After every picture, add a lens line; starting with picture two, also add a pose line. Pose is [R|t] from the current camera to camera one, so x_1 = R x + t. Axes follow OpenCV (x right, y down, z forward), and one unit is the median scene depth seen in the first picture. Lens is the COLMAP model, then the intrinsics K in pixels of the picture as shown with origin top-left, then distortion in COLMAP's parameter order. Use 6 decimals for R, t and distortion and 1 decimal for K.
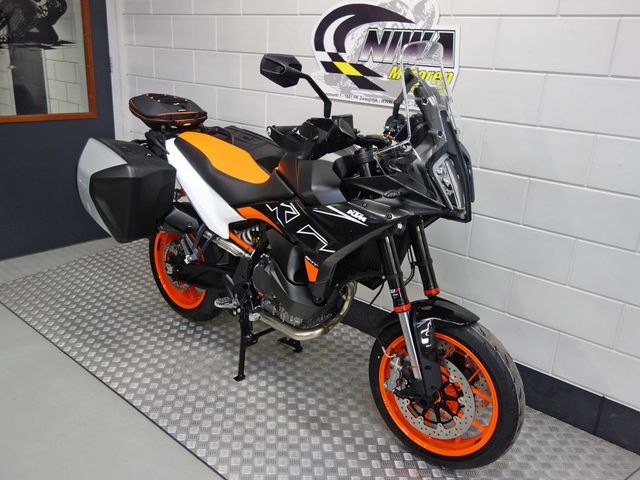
lens RADIAL K [[563.2, 0, 320.0], [0, 563.2, 240.0], [0, 0, 1]] dist [-0.003630, 0.002255]
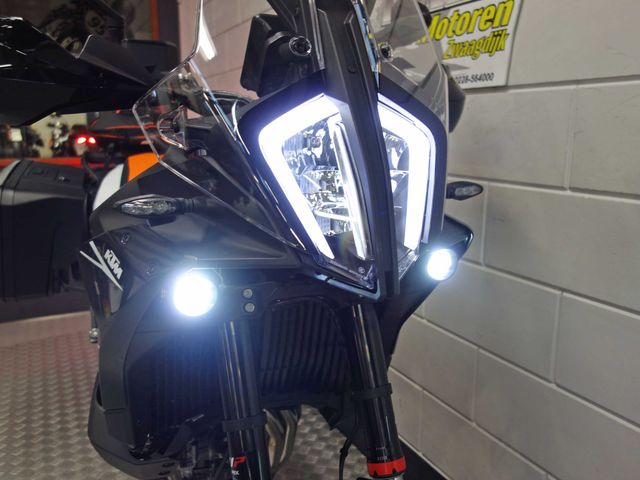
lens RADIAL K [[563.2, 0, 320.0], [0, 563.2, 240.0], [0, 0, 1]] dist [-0.003630, 0.002255]
pose [[0.924790, 0.026646, -0.379543, 0.256292], [-0.078479, 0.989453, -0.121755, -0.015901], [0.372296, 0.142384, 0.917127, 0.486495]]
